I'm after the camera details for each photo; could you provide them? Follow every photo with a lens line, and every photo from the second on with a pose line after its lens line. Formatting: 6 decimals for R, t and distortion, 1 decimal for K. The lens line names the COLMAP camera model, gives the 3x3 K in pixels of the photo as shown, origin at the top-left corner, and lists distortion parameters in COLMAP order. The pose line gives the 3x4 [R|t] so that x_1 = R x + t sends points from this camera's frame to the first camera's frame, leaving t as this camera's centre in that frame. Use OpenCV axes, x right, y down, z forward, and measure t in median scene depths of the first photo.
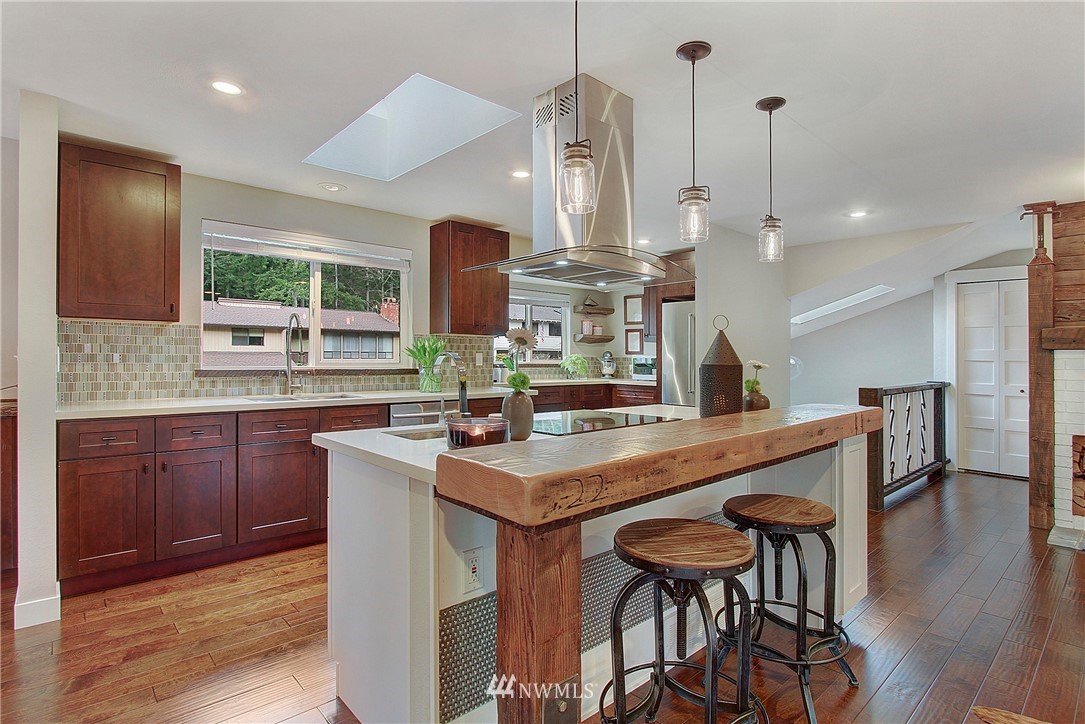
lens RADIAL K [[547.2, 0, 543.6], [0, 547.2, 359.2], [0, 0, 1]] dist [-0.023507, -0.000501]
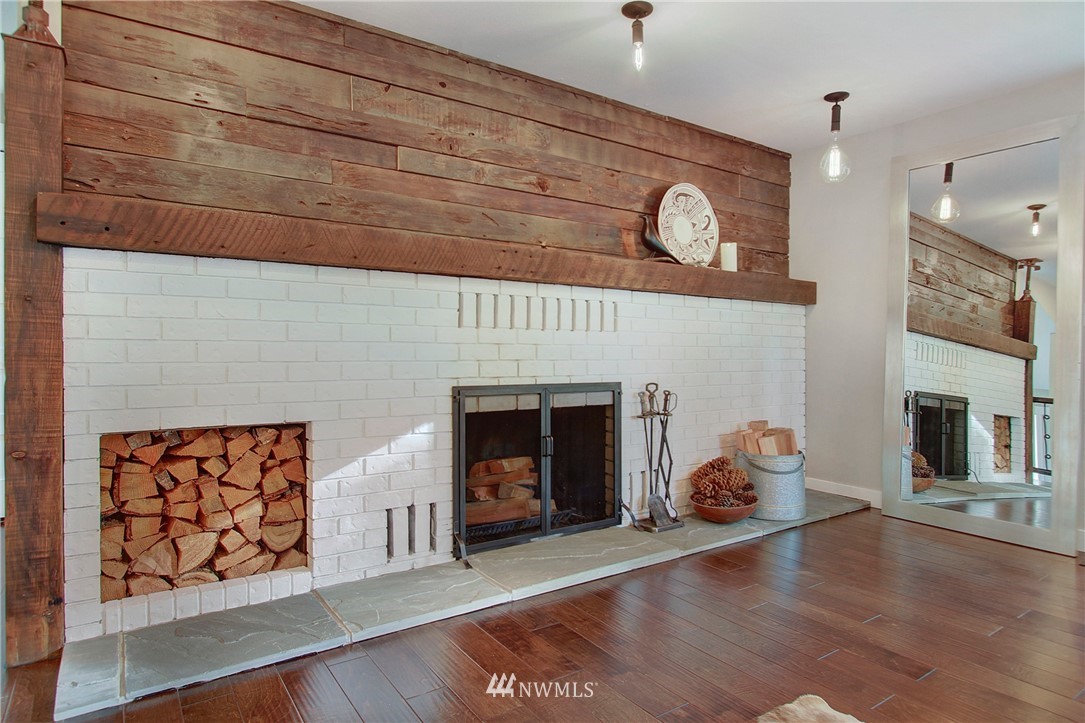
lens RADIAL K [[620.7, 0, 543.1], [0, 620.7, 350.1], [0, 0, 1]] dist [-0.003274, 0.001077]
pose [[0.126046, -0.009406, 0.991980, 0.494824], [-0.014533, 0.999830, 0.011327, 0.056011], [-0.991918, -0.015845, 0.125887, 0.540407]]
